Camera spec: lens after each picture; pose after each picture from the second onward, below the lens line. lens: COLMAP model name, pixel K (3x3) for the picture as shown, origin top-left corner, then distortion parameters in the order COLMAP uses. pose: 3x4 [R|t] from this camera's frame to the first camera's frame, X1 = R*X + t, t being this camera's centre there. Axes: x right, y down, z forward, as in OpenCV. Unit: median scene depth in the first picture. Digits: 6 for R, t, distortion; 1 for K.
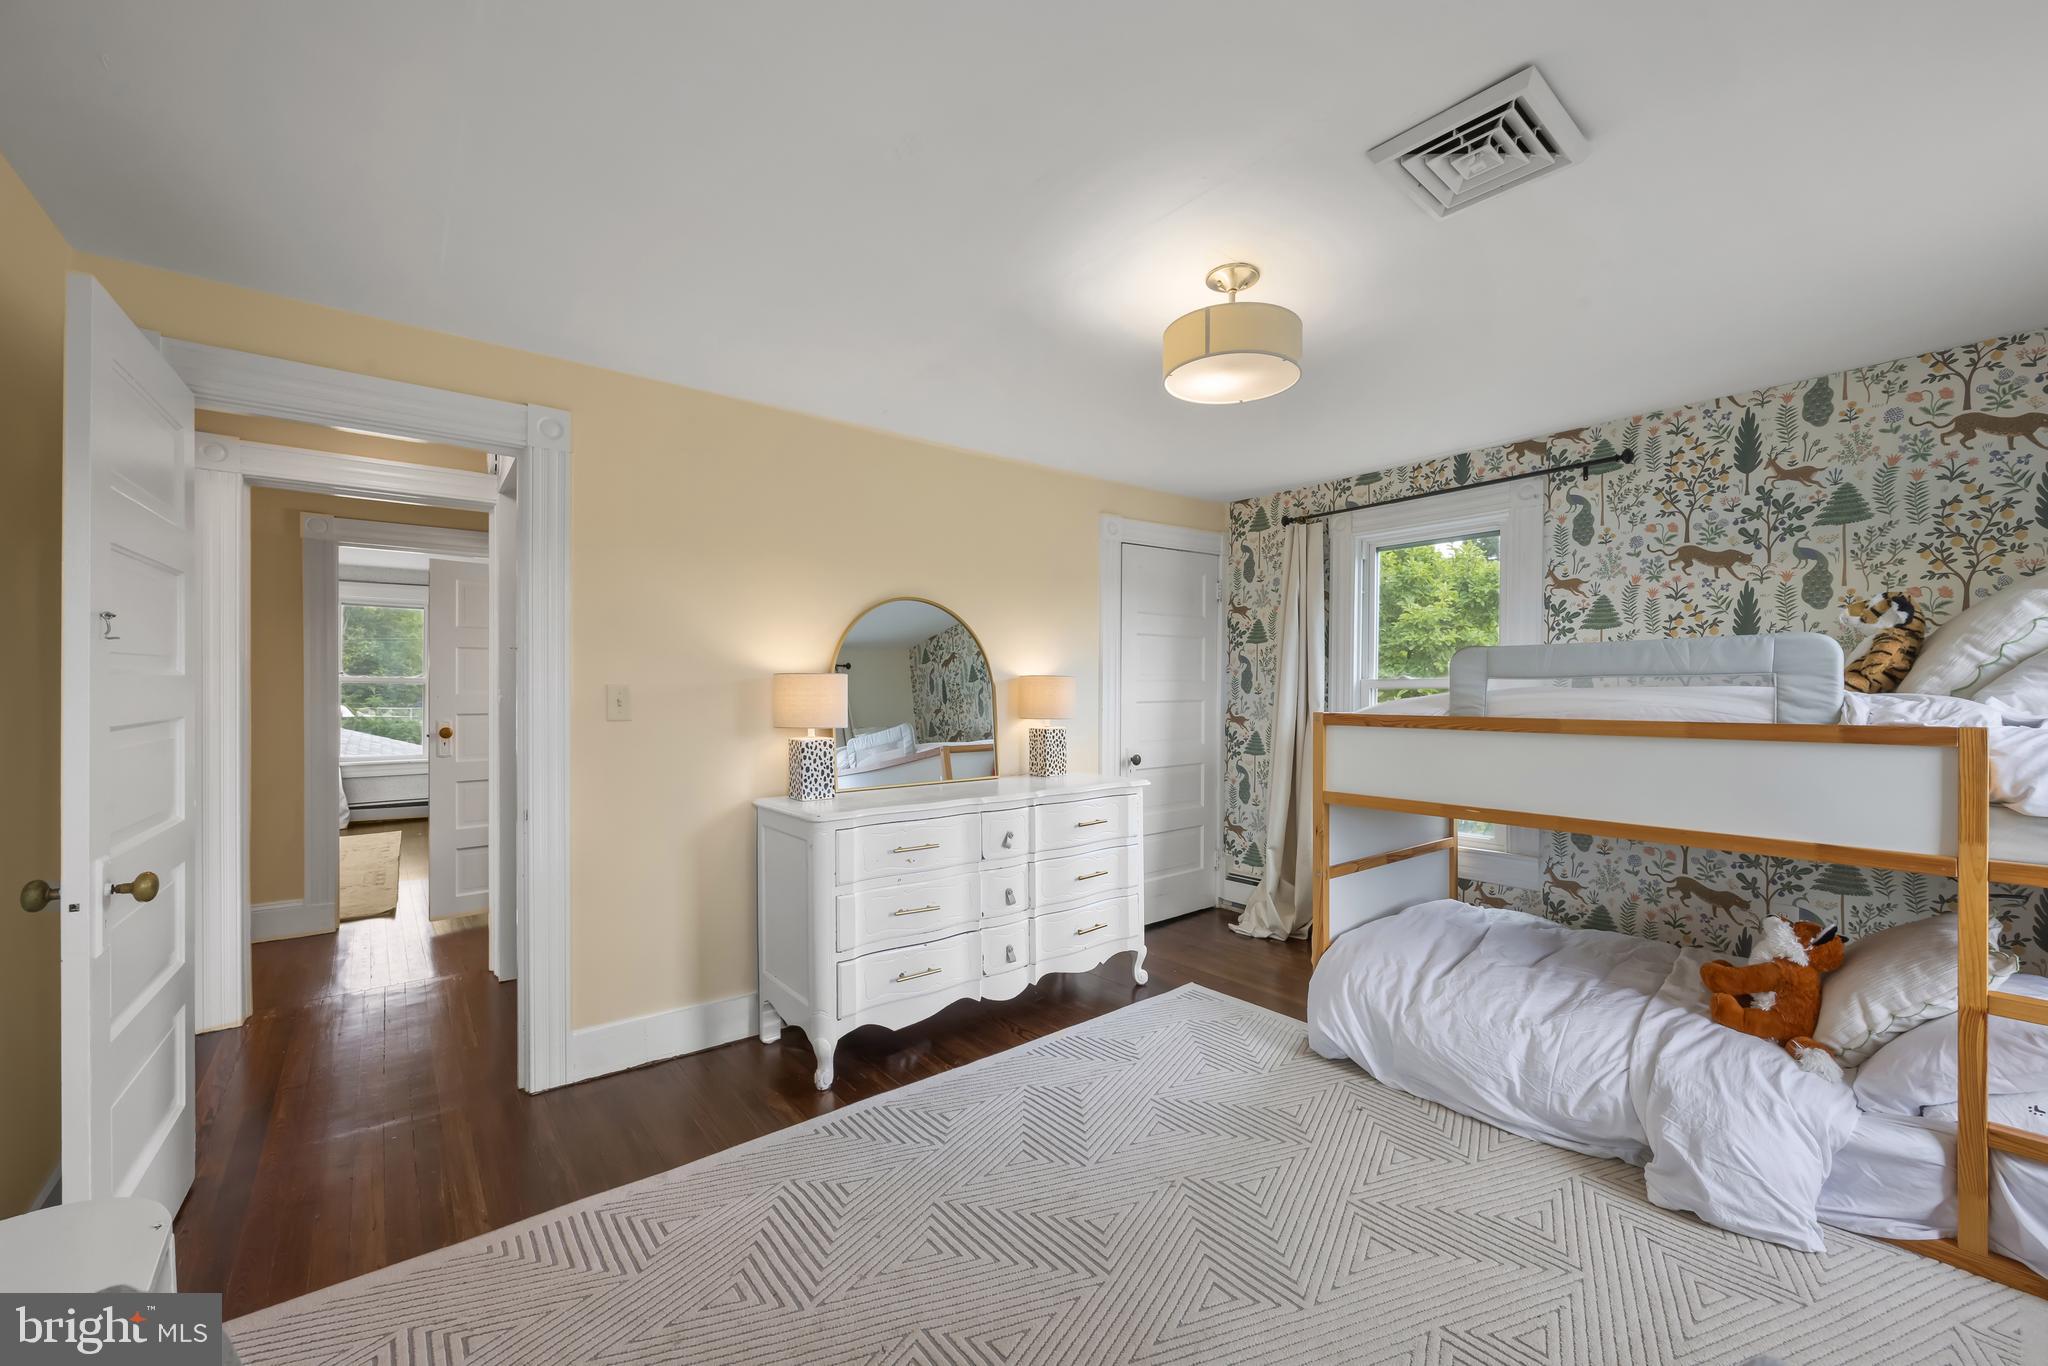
lens RADIAL K [[805.4, 0, 1024.1], [0, 805.4, 695.1], [0, 0, 1]] dist [0.001380, 0.000073]
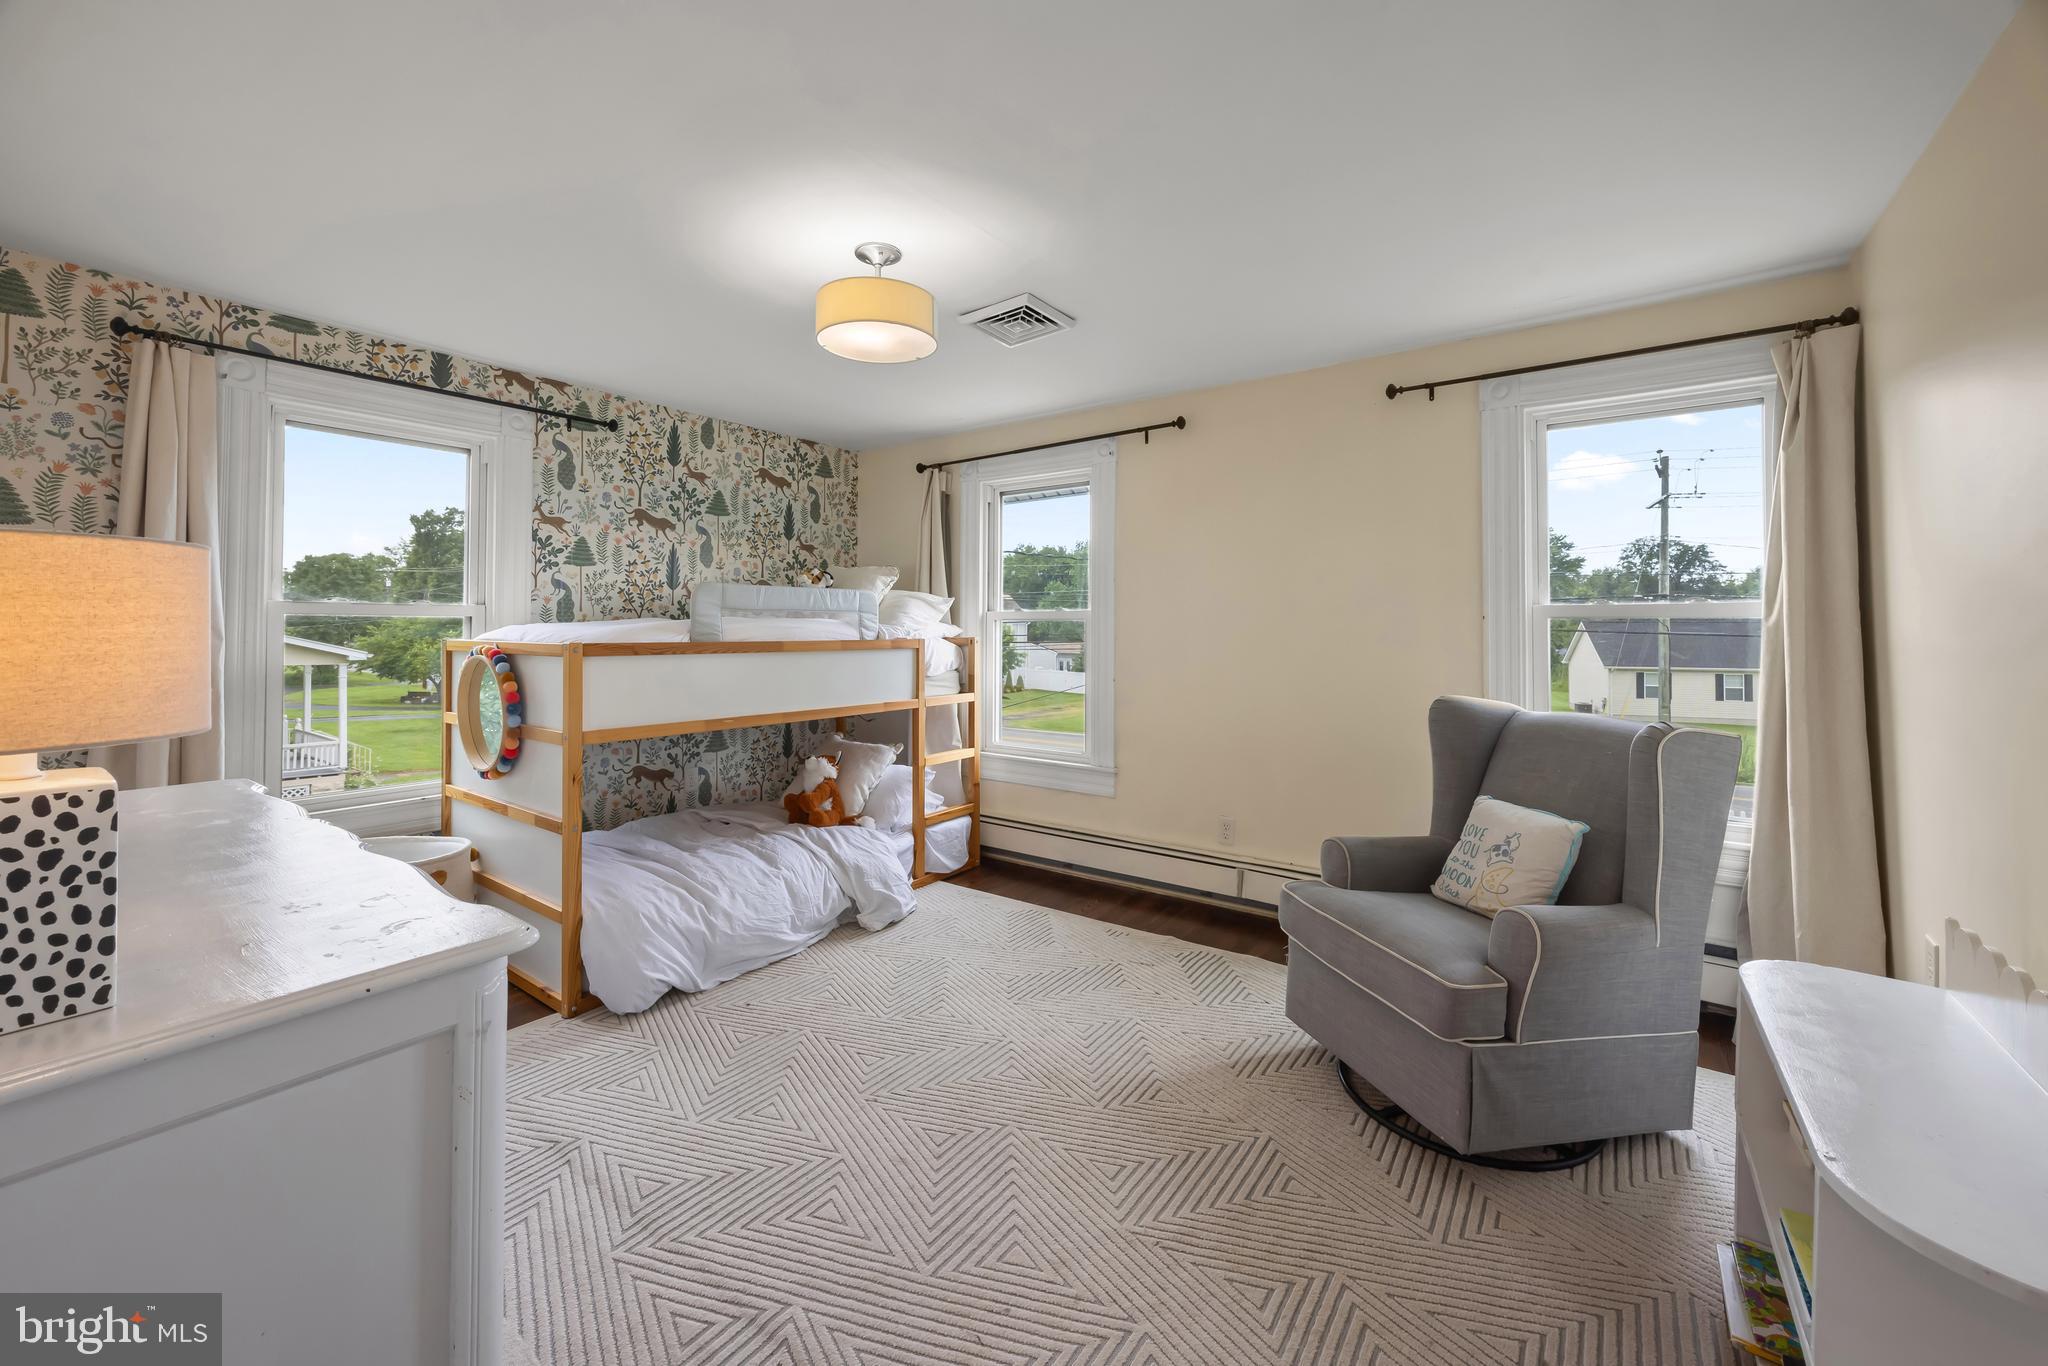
lens RADIAL K [[788.4, 0, 1026.9], [0, 788.4, 625.7], [0, 0, 1]] dist [-0.000487, 0.000037]
pose [[-0.247548, -0.009304, 0.968831, -0.542266], [-0.010882, 0.999918, 0.006822, -0.011820], [-0.968815, -0.008855, -0.247629, 0.679157]]
